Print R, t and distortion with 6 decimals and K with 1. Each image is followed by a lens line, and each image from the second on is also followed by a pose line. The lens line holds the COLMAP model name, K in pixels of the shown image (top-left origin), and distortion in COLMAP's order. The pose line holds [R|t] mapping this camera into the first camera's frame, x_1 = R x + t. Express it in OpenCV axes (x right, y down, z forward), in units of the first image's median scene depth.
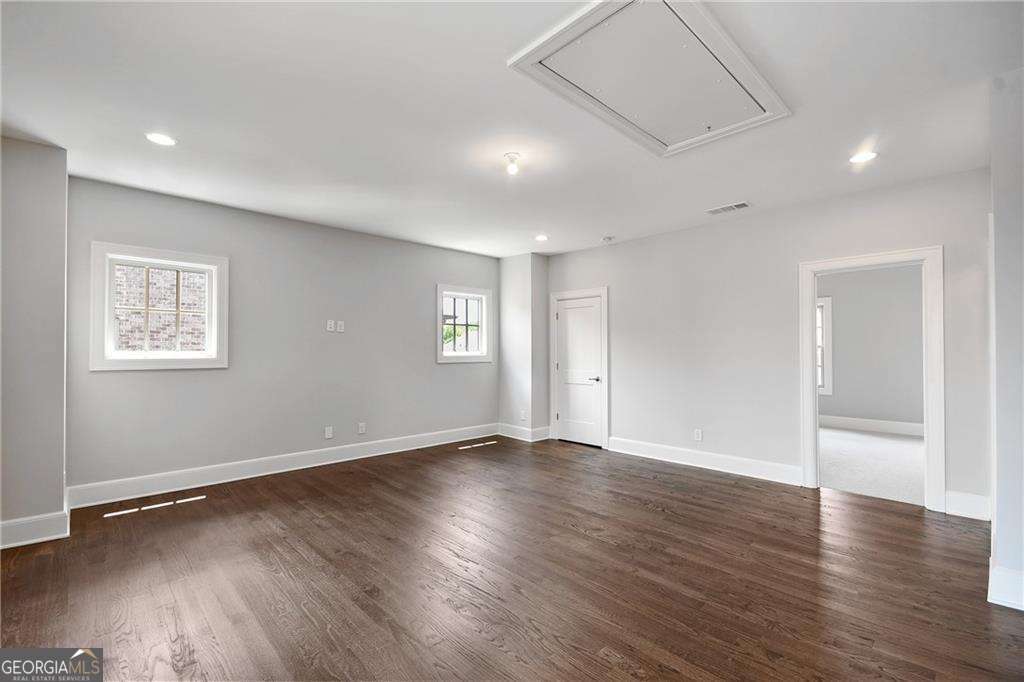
lens RADIAL K [[457.8, 0, 508.9], [0, 457.8, 352.4], [0, 0, 1]] dist [0.003414, 0.000132]
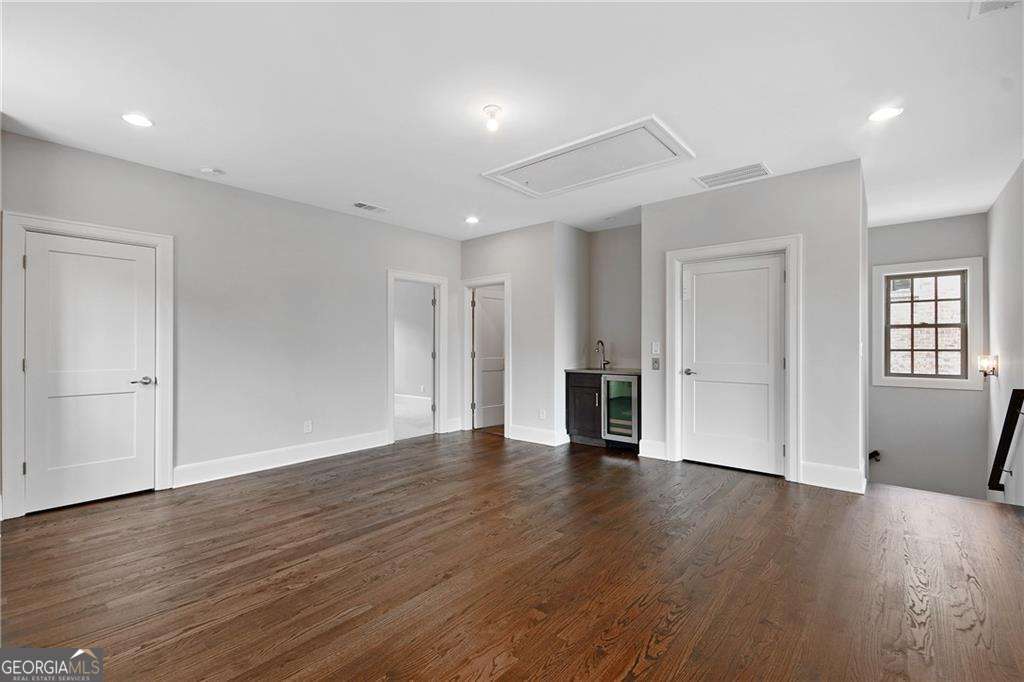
lens RADIAL K [[457.8, 0, 508.9], [0, 457.8, 352.4], [0, 0, 1]] dist [0.003414, 0.000132]
pose [[-0.127137, -0.017821, 0.991725, -0.627346], [0.001949, 0.999832, 0.018217, 0.012355], [-0.991883, 0.004249, -0.127081, 0.781994]]
